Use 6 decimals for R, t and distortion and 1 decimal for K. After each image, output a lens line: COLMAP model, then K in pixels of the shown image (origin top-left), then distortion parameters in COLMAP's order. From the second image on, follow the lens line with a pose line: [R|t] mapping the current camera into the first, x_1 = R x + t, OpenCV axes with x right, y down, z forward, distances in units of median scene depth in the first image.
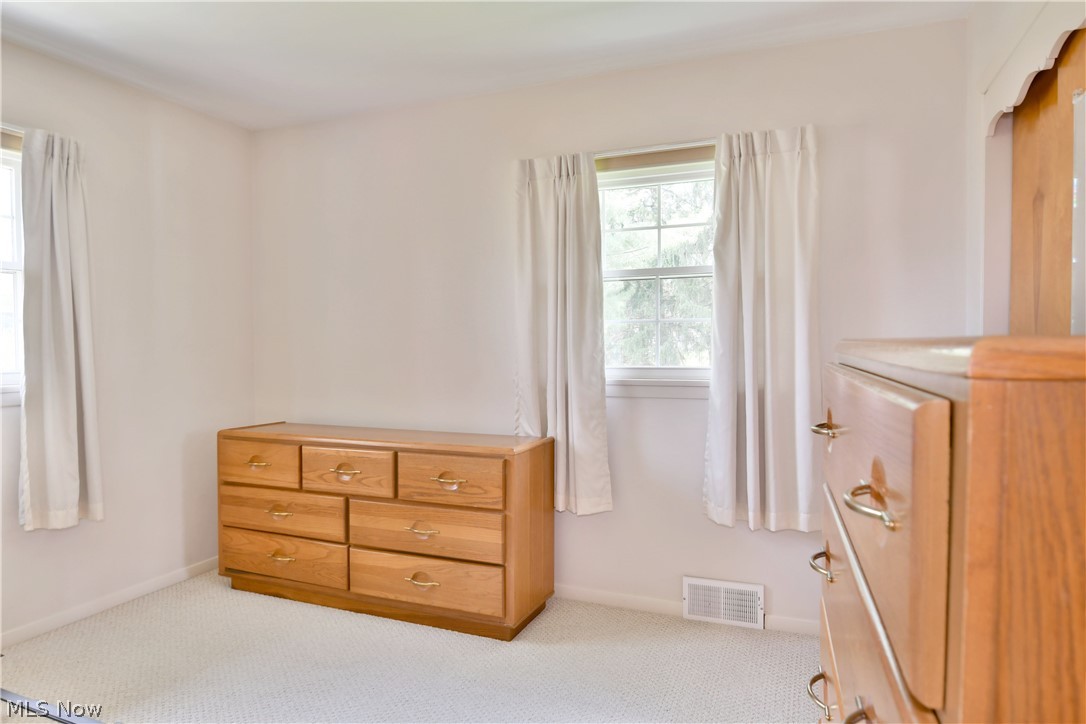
lens RADIAL K [[656.3, 0, 533.4], [0, 656.3, 364.1], [0, 0, 1]] dist [-0.008597, -0.015626]
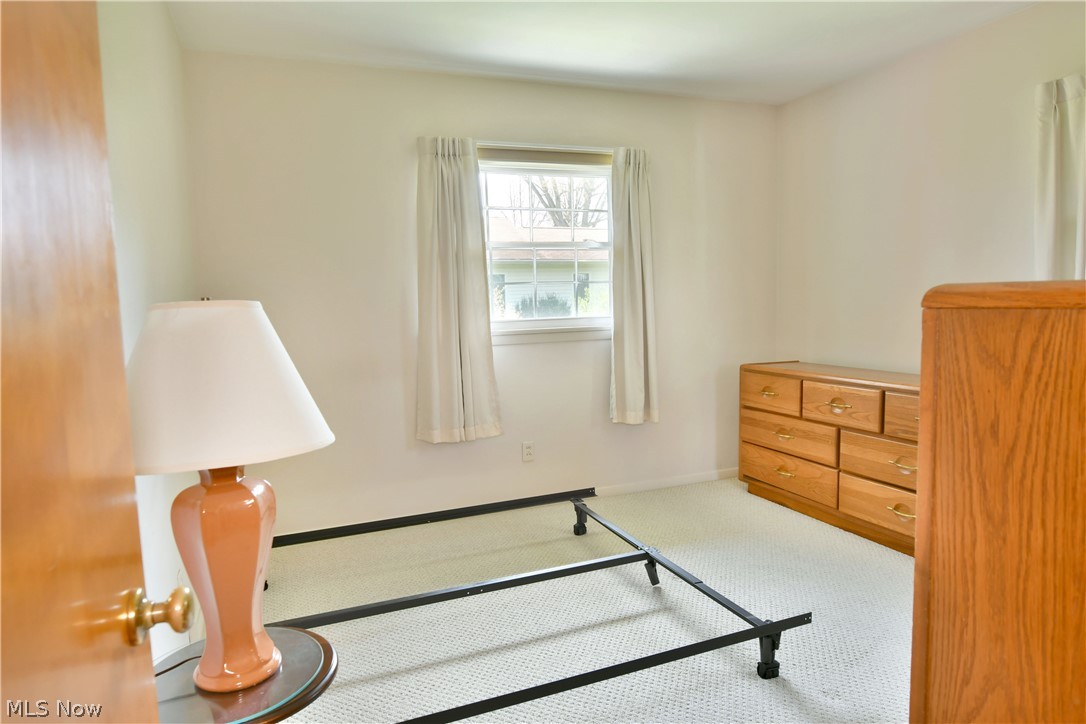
lens RADIAL K [[656.3, 0, 544.0], [0, 656.3, 360.5], [0, 0, 1]] dist [-0.008597, -0.015626]
pose [[0.694203, 0.048183, -0.718164, 0.172364], [0.004357, 0.997457, 0.071133, 0.004740], [0.719766, -0.052510, 0.692228, -0.145082]]
